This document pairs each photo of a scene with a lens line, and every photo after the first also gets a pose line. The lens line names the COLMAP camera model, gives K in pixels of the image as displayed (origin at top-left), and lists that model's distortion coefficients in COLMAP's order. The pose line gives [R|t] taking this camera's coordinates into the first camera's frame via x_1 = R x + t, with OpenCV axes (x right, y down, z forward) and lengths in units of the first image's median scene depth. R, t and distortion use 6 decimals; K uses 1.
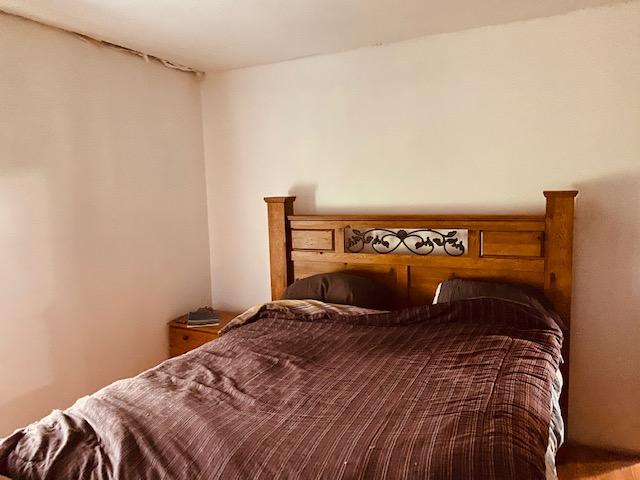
lens RADIAL K [[482.6, 0, 318.7], [0, 482.6, 241.8], [0, 0, 1]] dist [0.009485, 0.006053]
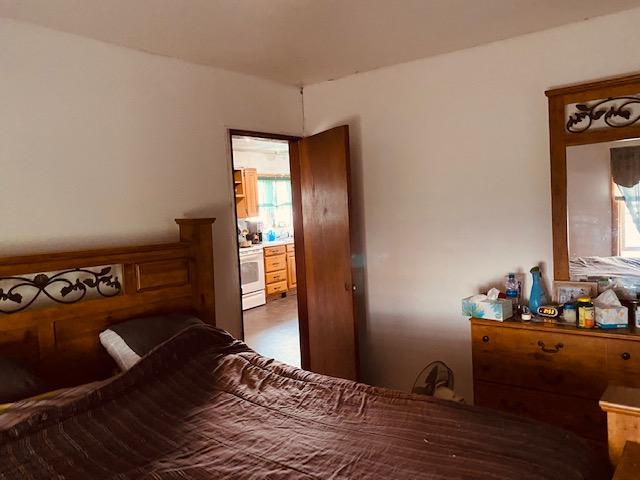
lens RADIAL K [[482.6, 0, 318.8], [0, 482.6, 238.2], [0, 0, 1]] dist [0.009485, 0.006053]
pose [[0.211597, -0.038004, 0.976618, -0.465287], [0.131295, 0.991292, 0.010128, -0.032254], [-0.968498, 0.126082, 0.214744, 0.449012]]
